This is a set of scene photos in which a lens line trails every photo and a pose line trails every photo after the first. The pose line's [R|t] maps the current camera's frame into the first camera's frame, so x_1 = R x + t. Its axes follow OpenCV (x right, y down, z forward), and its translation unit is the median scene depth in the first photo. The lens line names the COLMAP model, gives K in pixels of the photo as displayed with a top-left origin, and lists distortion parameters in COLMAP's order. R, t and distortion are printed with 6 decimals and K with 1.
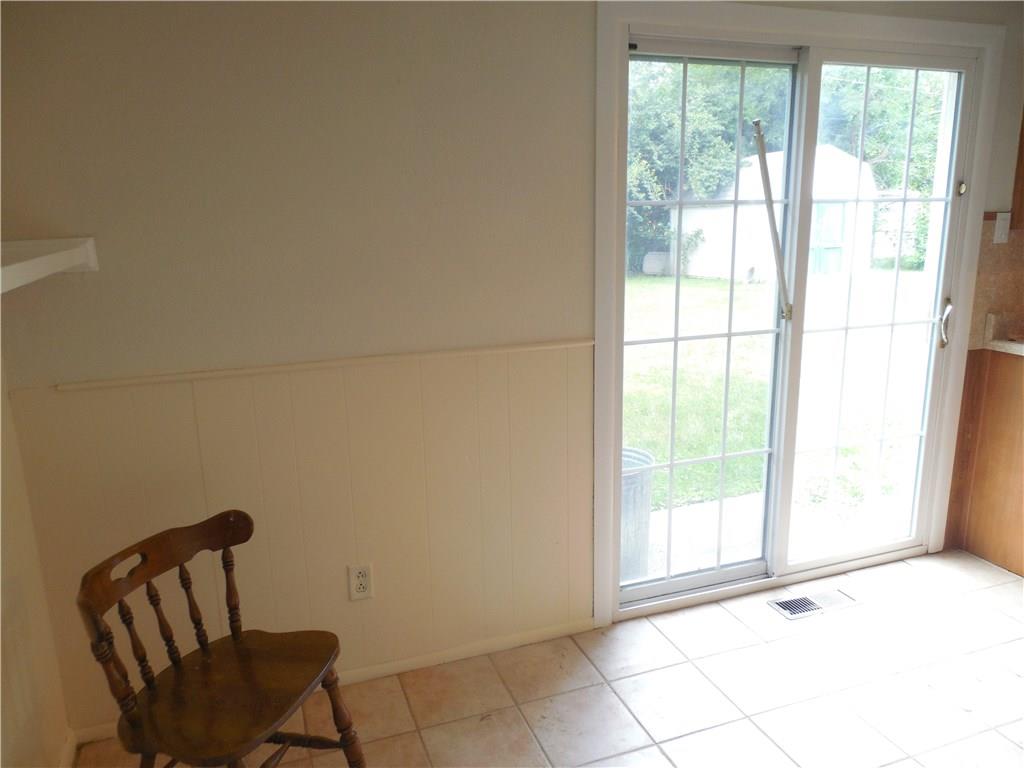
lens RADIAL K [[759.8, 0, 514.2], [0, 759.8, 385.7], [0, 0, 1]] dist [-0.004156, -0.008214]
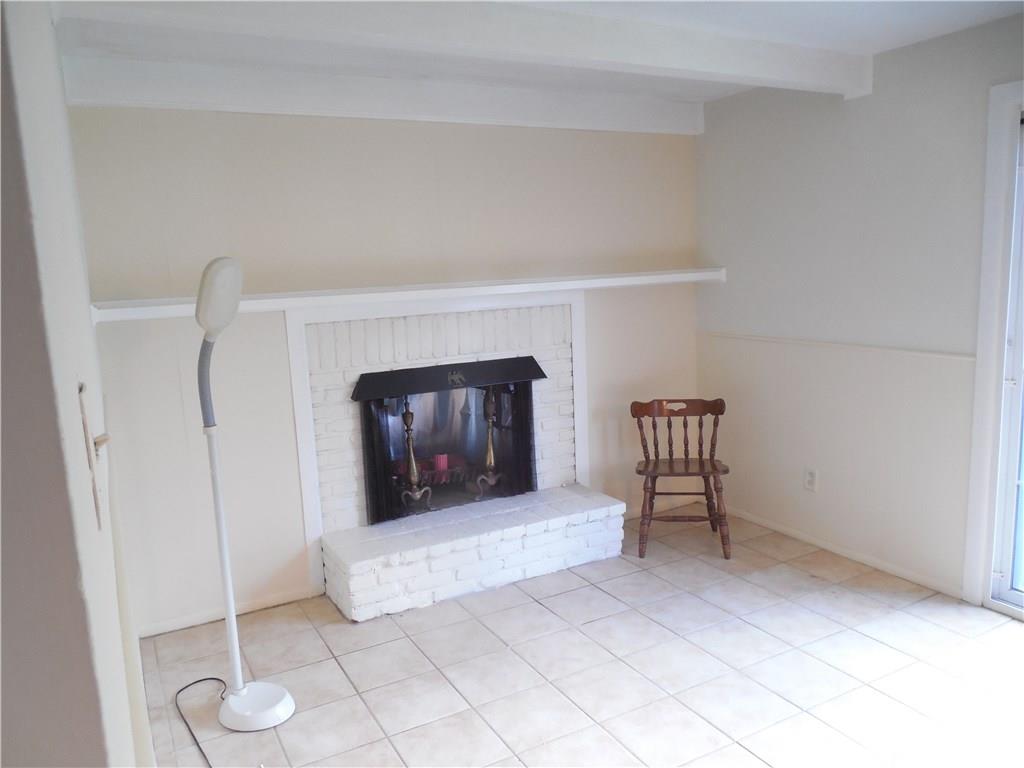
lens RADIAL K [[759.8, 0, 514.2], [0, 759.8, 381.1], [0, 0, 1]] dist [-0.004156, -0.008214]
pose [[0.147782, 0.162461, -0.975585, 1.307959], [-0.195467, 0.971757, 0.132214, -0.038542], [0.969512, 0.171156, 0.175364, 0.061198]]
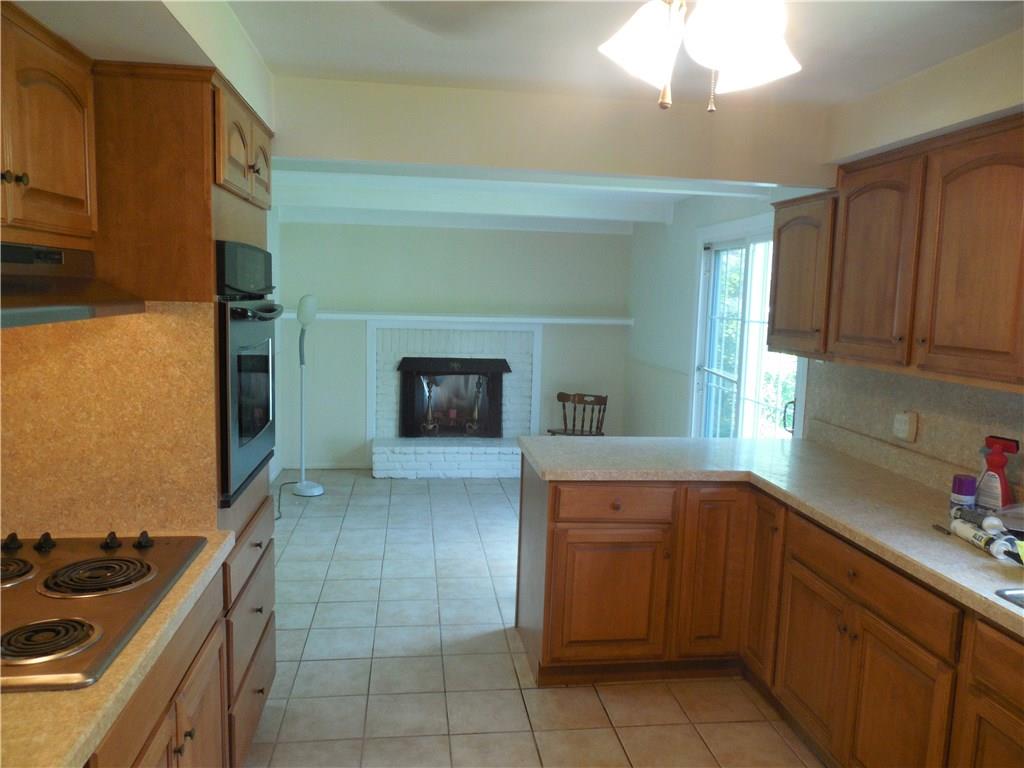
lens RADIAL K [[759.8, 0, 507.8], [0, 759.8, 382.1], [0, 0, 1]] dist [-0.004156, -0.008214]
pose [[-0.220834, 0.121894, -0.967664, 2.552468], [-0.251812, 0.951394, 0.177312, -0.326095], [0.942244, 0.282826, -0.179406, 0.978871]]
